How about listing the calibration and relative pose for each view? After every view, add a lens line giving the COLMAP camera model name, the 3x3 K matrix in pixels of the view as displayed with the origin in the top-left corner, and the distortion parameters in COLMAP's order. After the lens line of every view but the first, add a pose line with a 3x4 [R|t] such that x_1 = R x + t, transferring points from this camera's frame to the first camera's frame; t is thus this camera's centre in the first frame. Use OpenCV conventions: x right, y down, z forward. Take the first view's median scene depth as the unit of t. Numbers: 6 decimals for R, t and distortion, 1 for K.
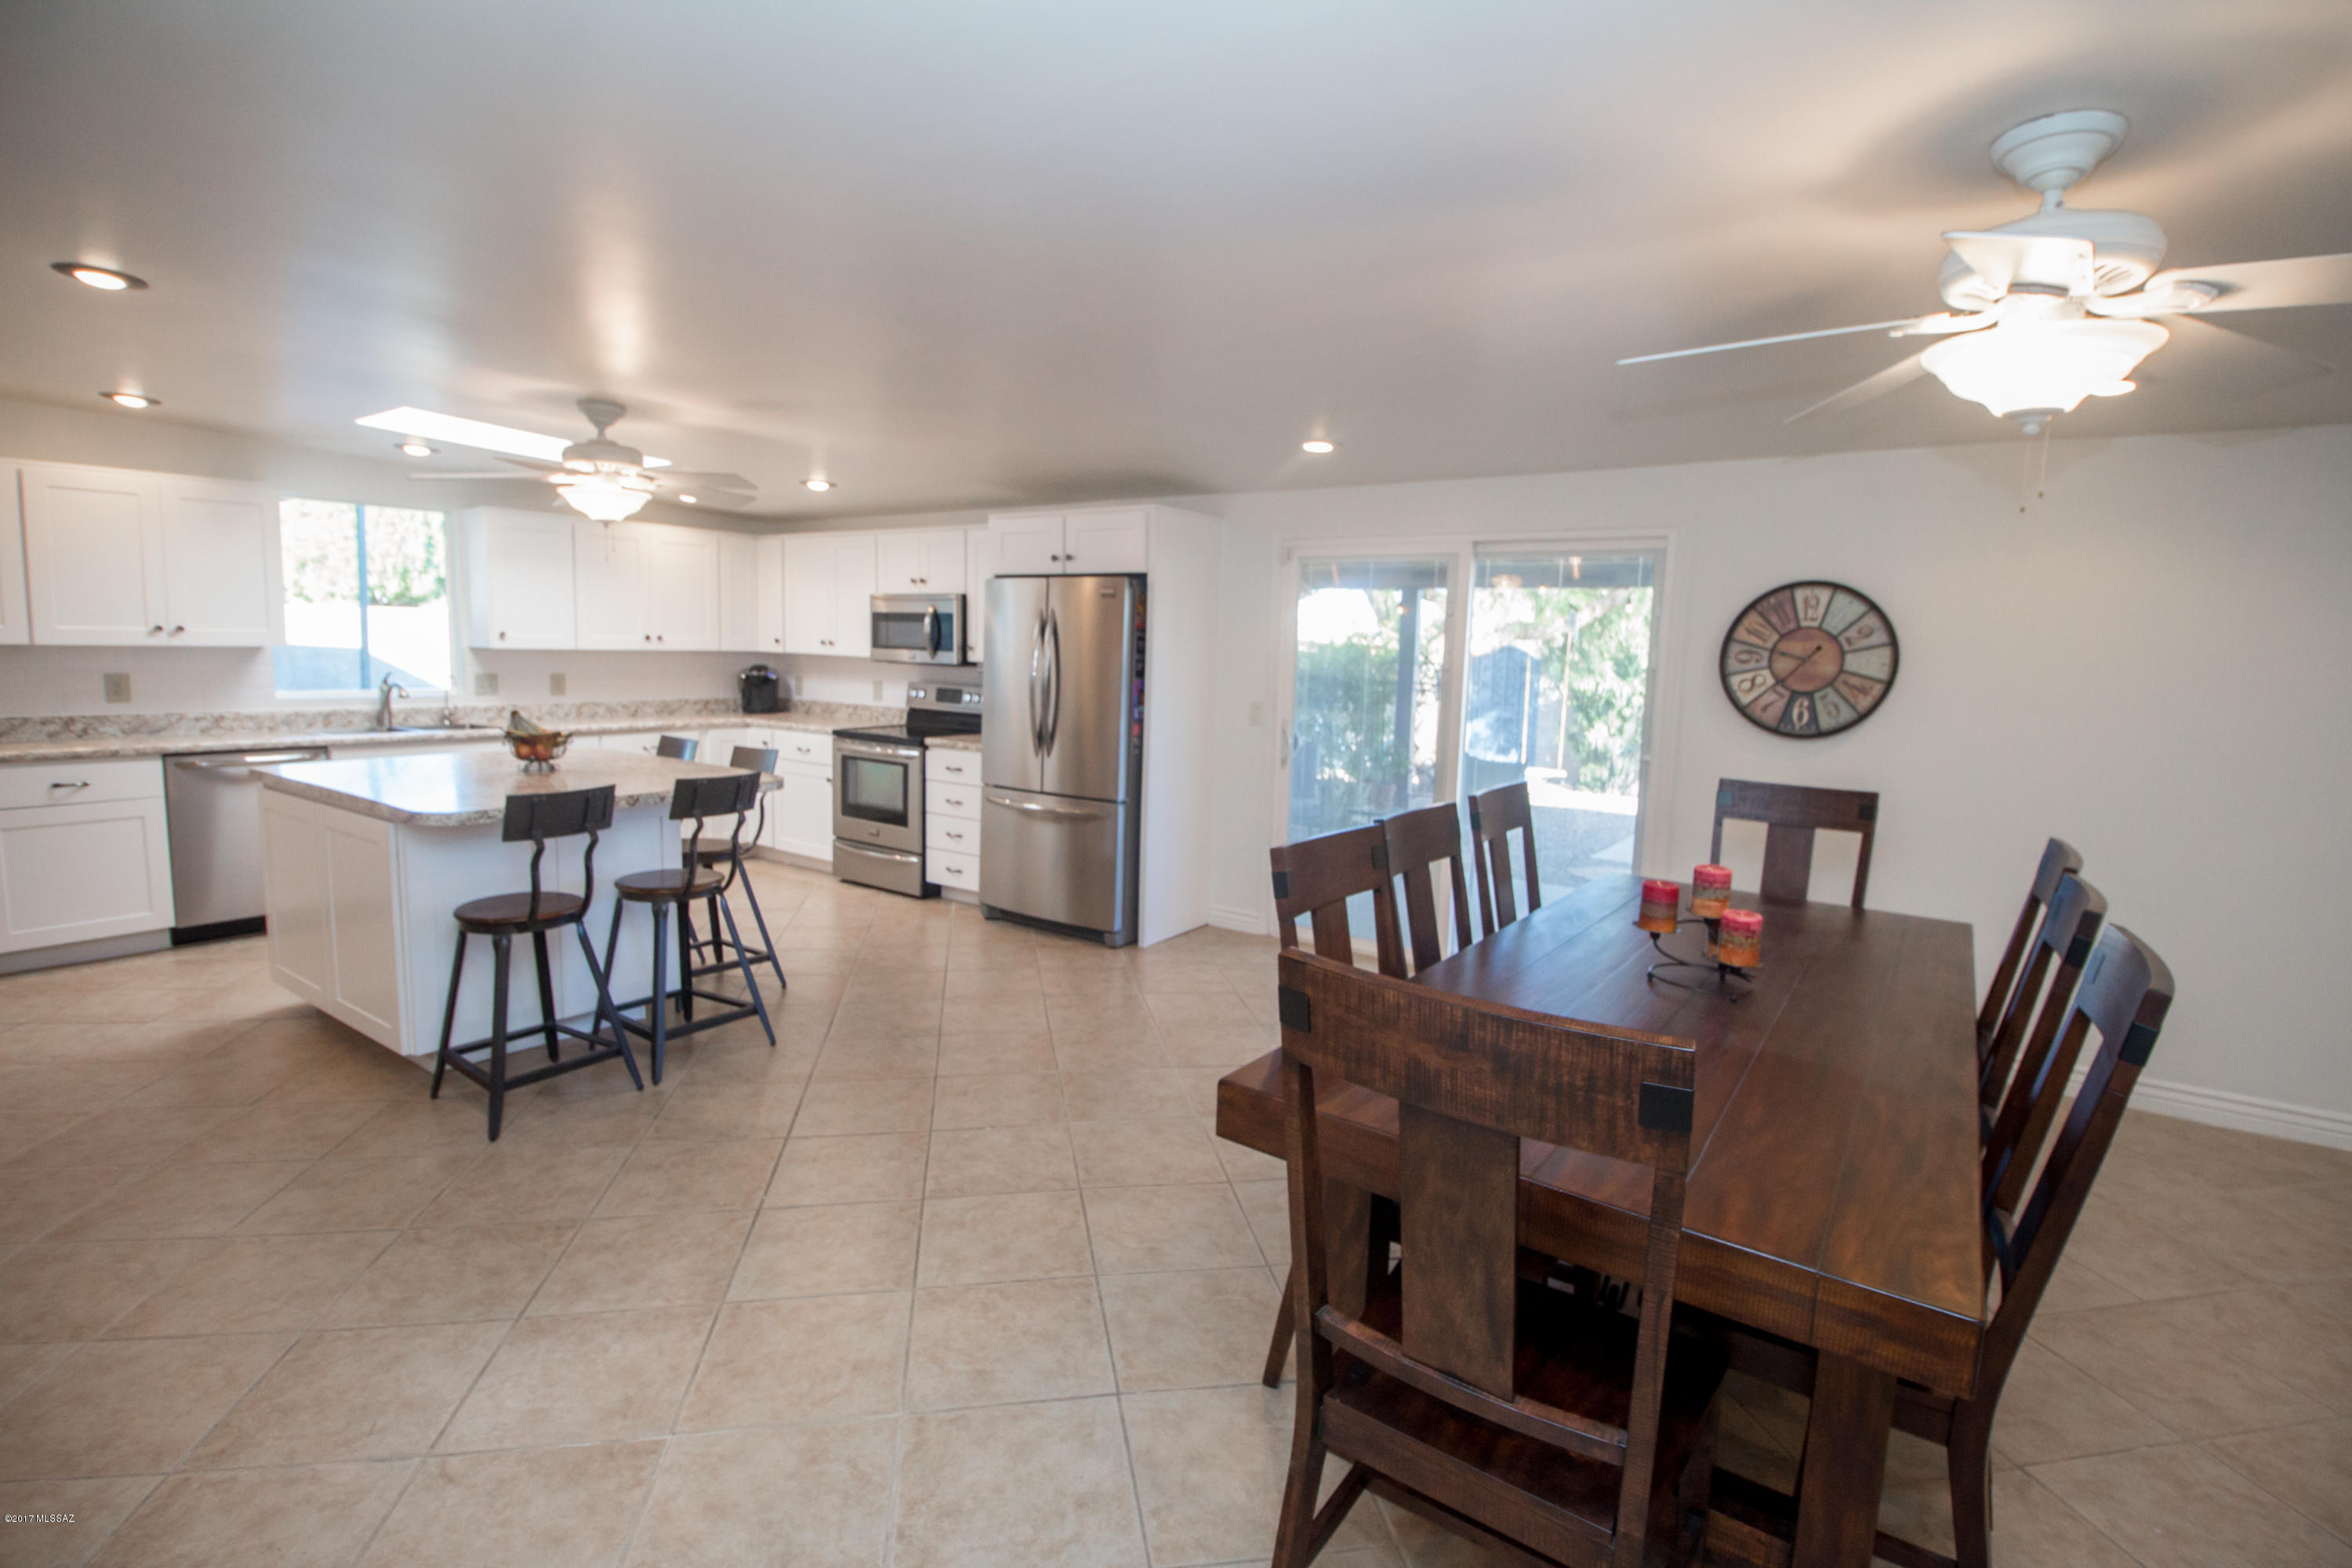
lens RADIAL K [[1091.1, 0, 1169.6], [0, 1091.1, 759.8], [0, 0, 1]] dist [0.005379, -0.015841]
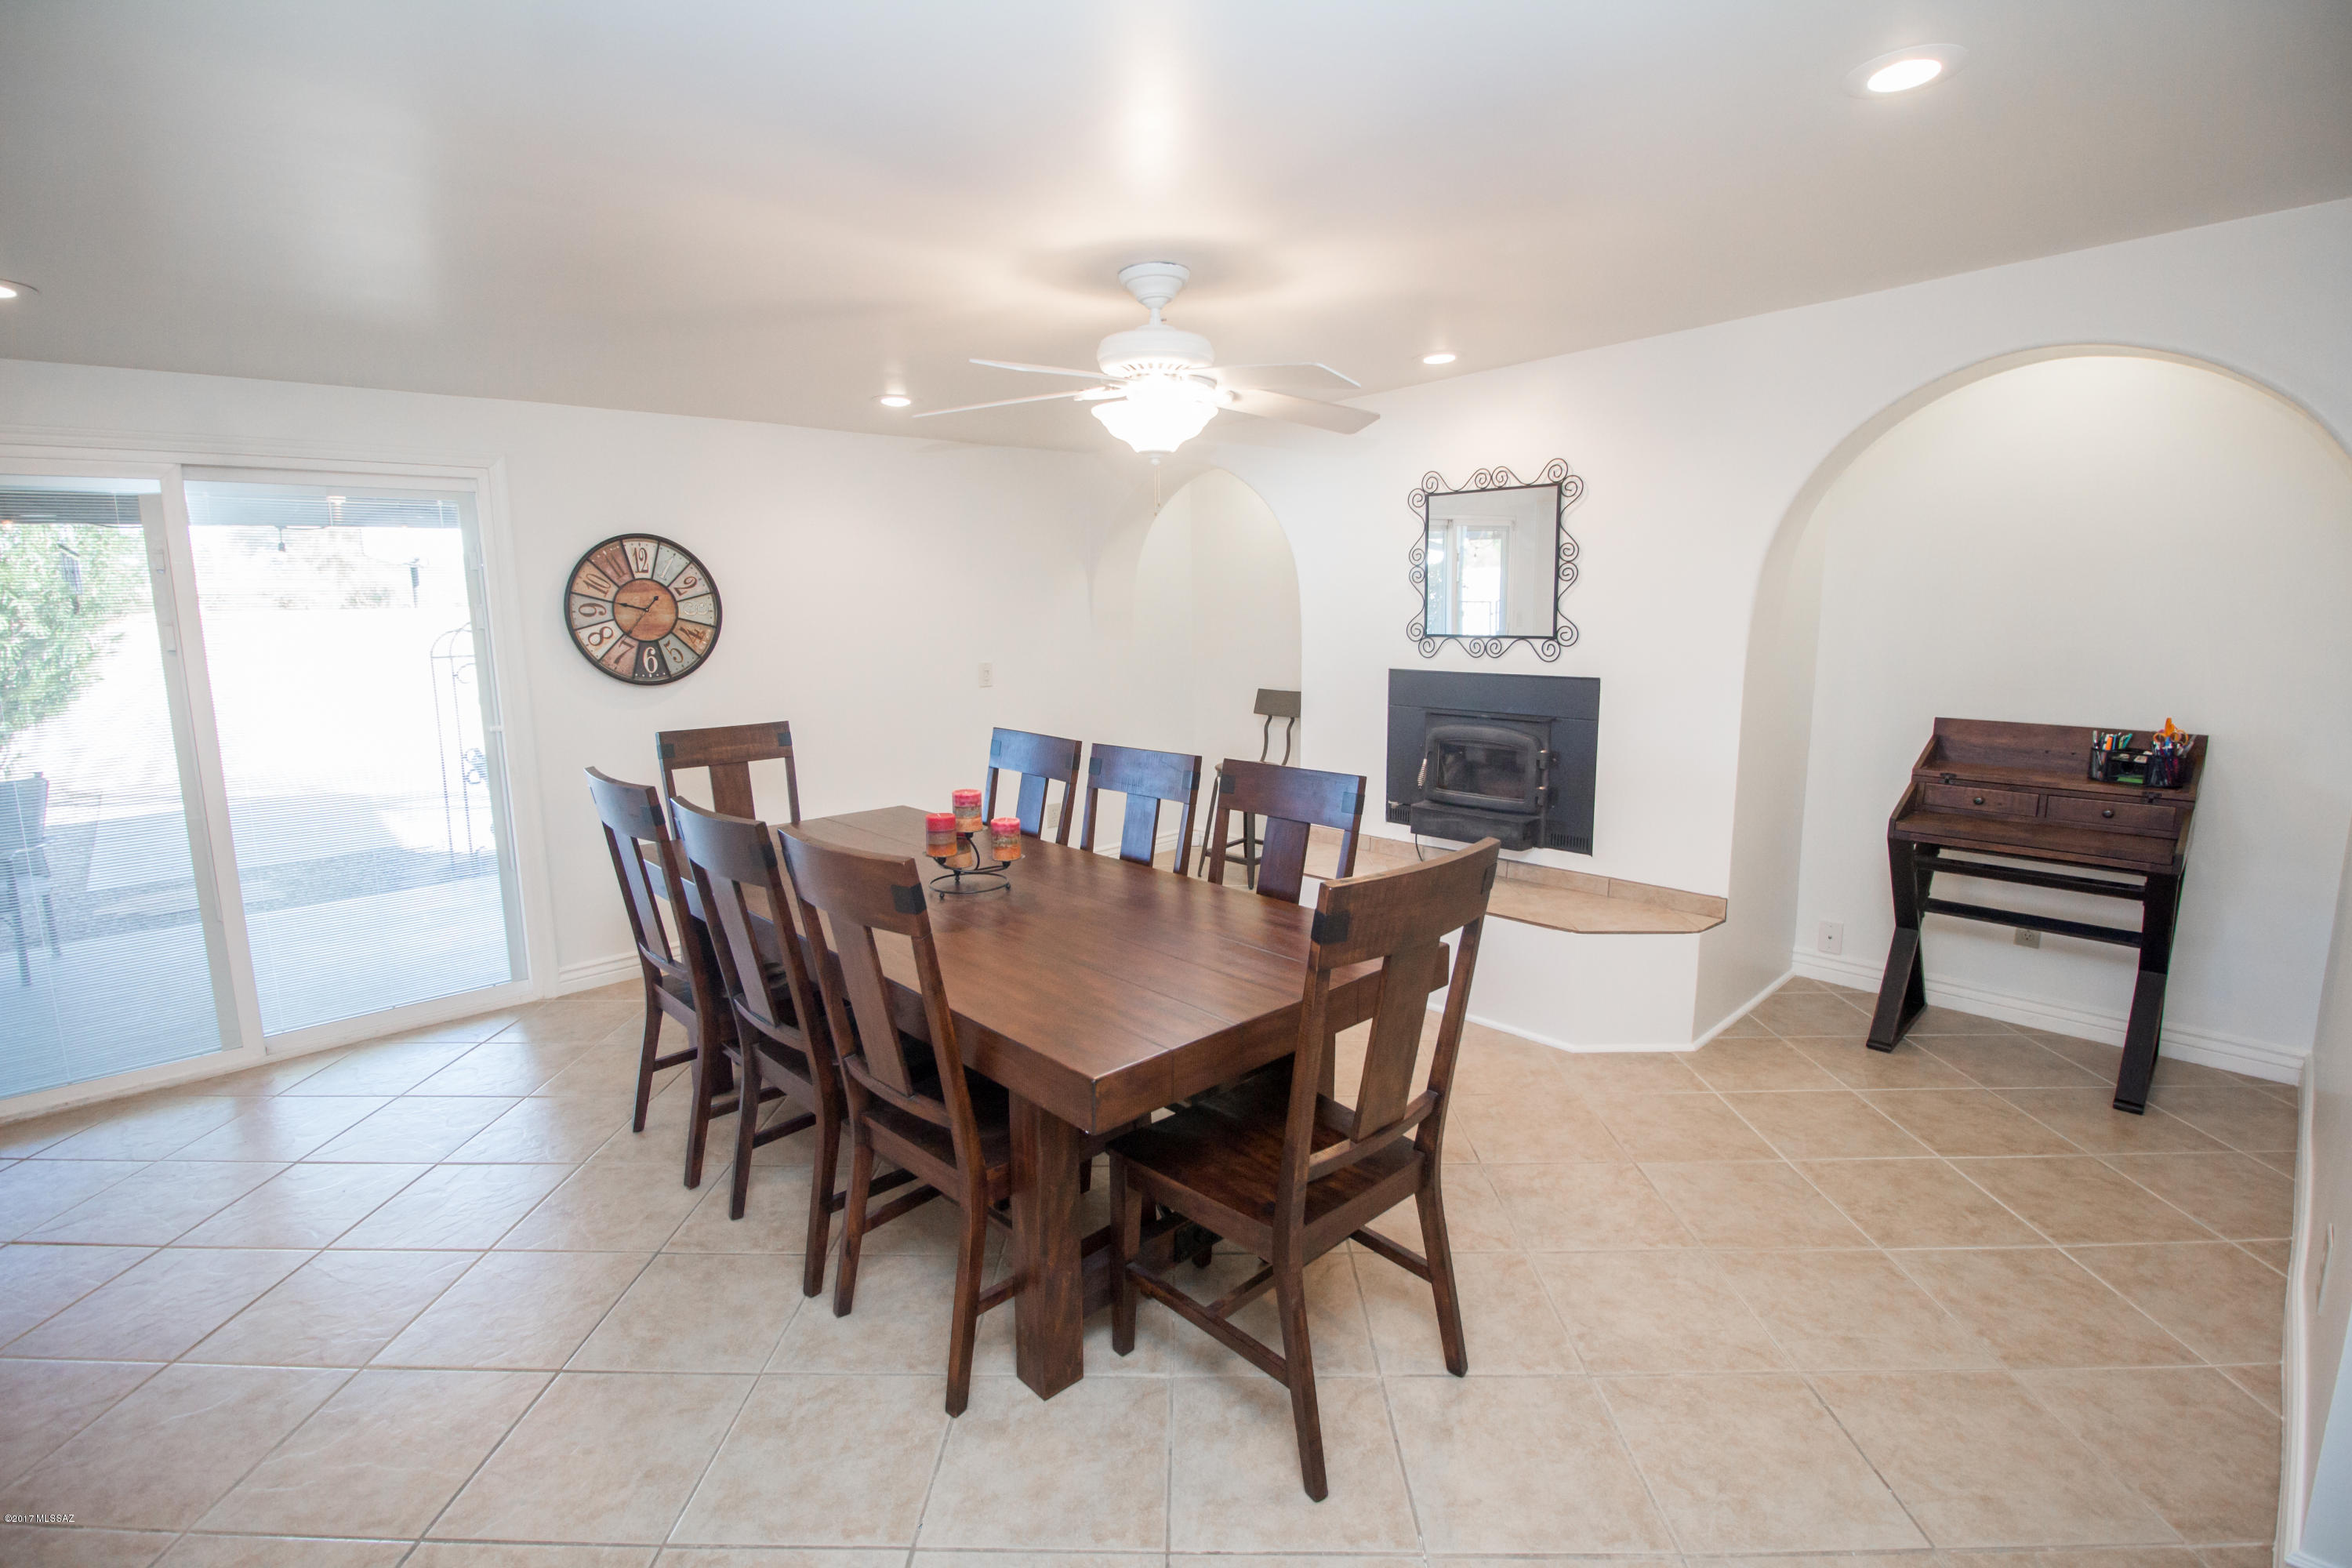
lens RADIAL K [[1087.8, 0, 1173.1], [0, 1087.8, 780.0], [0, 0, 1]] dist [0.002258, -0.013686]
pose [[0.193290, -0.198740, 0.960803, -0.270157], [0.119594, 0.976740, 0.177977, -0.043953], [-0.973826, 0.080505, 0.212562, 0.227237]]
